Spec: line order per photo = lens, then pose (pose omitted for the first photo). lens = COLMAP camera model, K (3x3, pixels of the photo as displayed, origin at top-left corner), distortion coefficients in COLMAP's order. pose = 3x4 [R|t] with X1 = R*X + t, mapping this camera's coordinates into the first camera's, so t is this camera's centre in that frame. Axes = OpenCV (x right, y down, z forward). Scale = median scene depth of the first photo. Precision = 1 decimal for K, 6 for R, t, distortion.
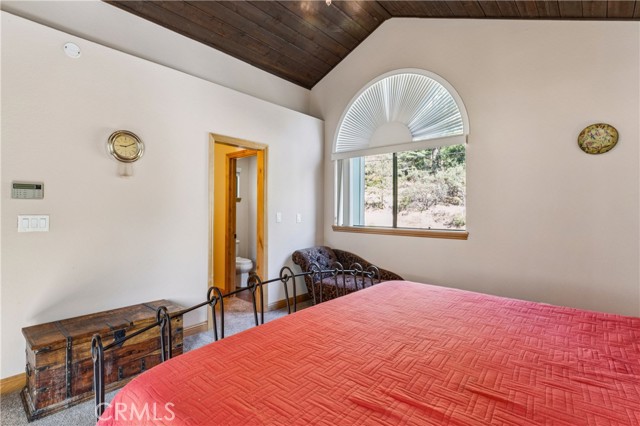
lens RADIAL K [[310.7, 0, 319.6], [0, 310.7, 212.3], [0, 0, 1]] dist [-0.002535, 0.000883]
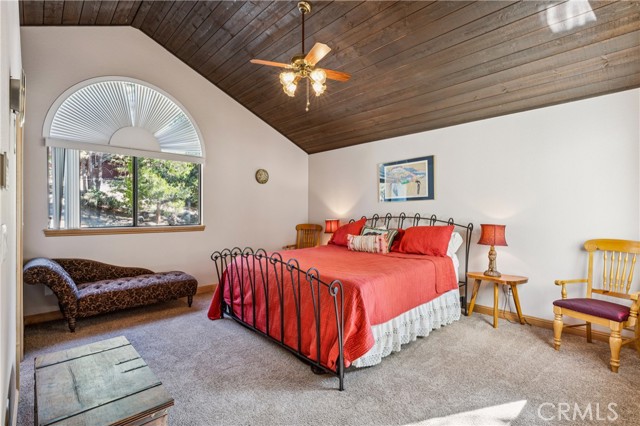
lens RADIAL K [[310.7, 0, 319.7], [0, 310.7, 211.7], [0, 0, 1]] dist [-0.002535, 0.000883]
pose [[0.092670, -0.007149, 0.995671, -0.795949], [0.000079, 0.999974, 0.007173, -0.009304], [-0.995697, -0.000587, 0.092668, 0.288361]]
